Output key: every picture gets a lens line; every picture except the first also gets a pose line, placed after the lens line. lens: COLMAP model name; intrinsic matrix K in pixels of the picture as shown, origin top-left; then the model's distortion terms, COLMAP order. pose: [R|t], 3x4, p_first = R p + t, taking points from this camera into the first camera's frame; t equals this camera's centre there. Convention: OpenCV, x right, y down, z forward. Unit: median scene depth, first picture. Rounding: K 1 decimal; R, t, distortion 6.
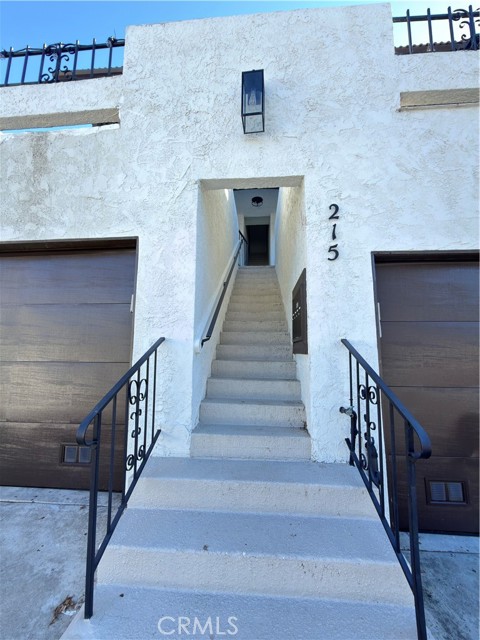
lens RADIAL K [[259.3, 0, 239.0], [0, 259.3, 320.7], [0, 0, 1]] dist [0.001026, 0.000564]
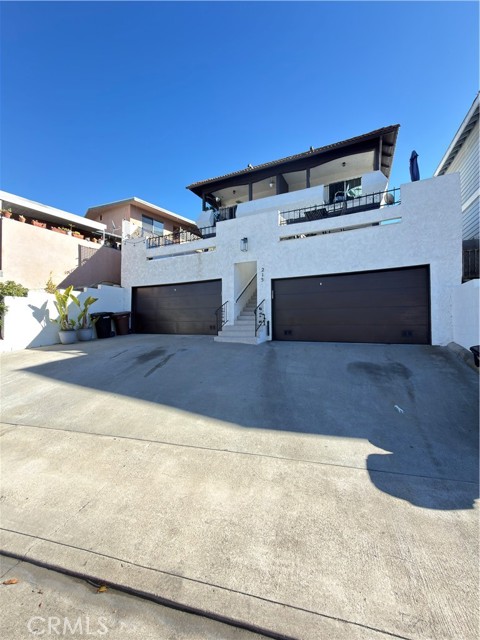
lens RADIAL K [[259.3, 0, 240.0], [0, 259.3, 319.4], [0, 0, 1]] dist [0.001026, 0.000564]
pose [[0.931971, -0.018374, -0.362067, 1.486815], [0.055452, 0.994188, 0.092282, -0.019637], [0.358267, -0.106082, 0.927573, -3.058100]]
